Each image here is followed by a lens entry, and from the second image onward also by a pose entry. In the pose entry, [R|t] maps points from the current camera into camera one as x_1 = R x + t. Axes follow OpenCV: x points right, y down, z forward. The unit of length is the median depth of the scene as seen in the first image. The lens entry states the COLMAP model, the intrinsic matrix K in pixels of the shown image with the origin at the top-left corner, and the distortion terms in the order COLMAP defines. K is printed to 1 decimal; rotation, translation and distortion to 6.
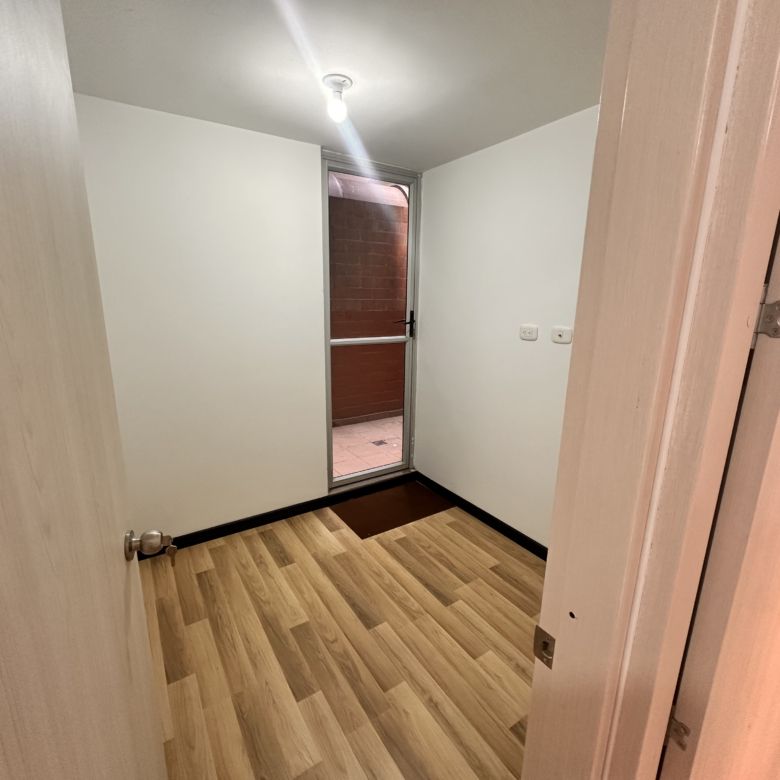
lens RADIAL K [[411.4, 0, 394.9], [0, 411.4, 391.0], [0, 0, 1]] dist [0.004185, 0.000310]
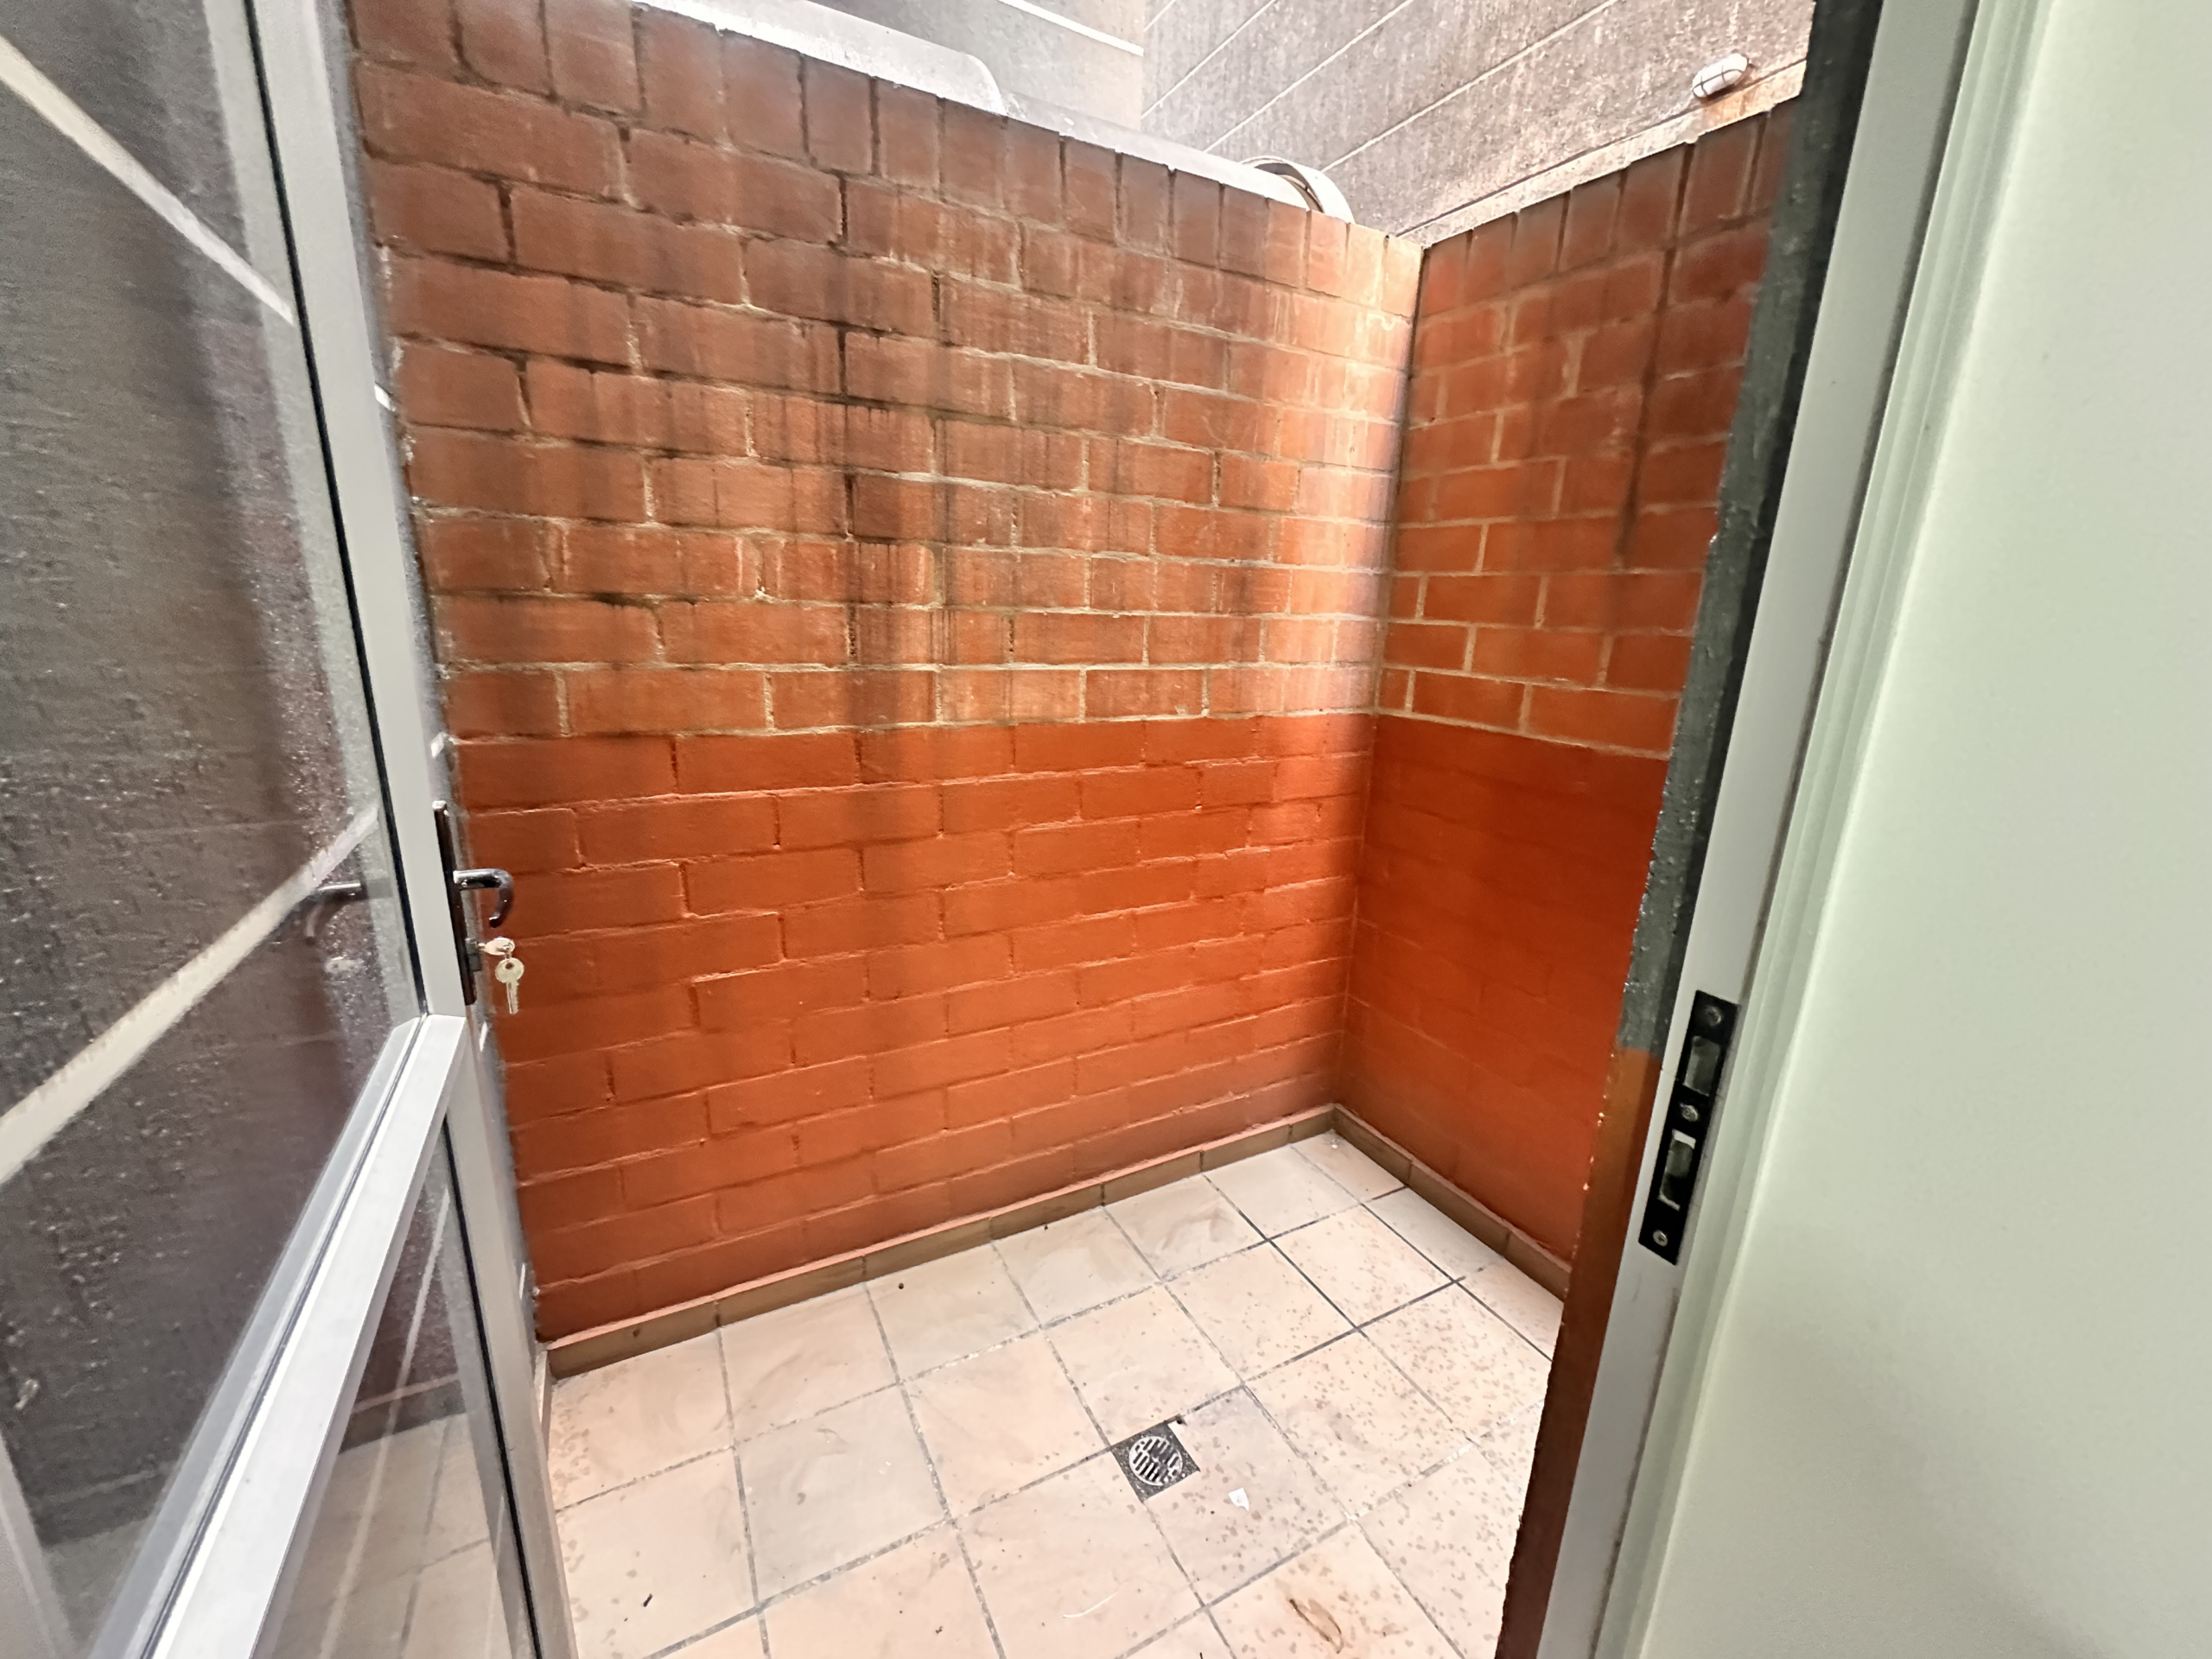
lens RADIAL K [[877.7, 0, 1111.6], [0, 877.7, 829.4], [0, 0, 1]] dist [-0.005881, 0.001664]
pose [[0.995950, 0.038387, -0.081306, -0.031056], [-0.037076, 0.999158, 0.017570, -0.148538], [0.081912, -0.014484, 0.996534, 0.559575]]
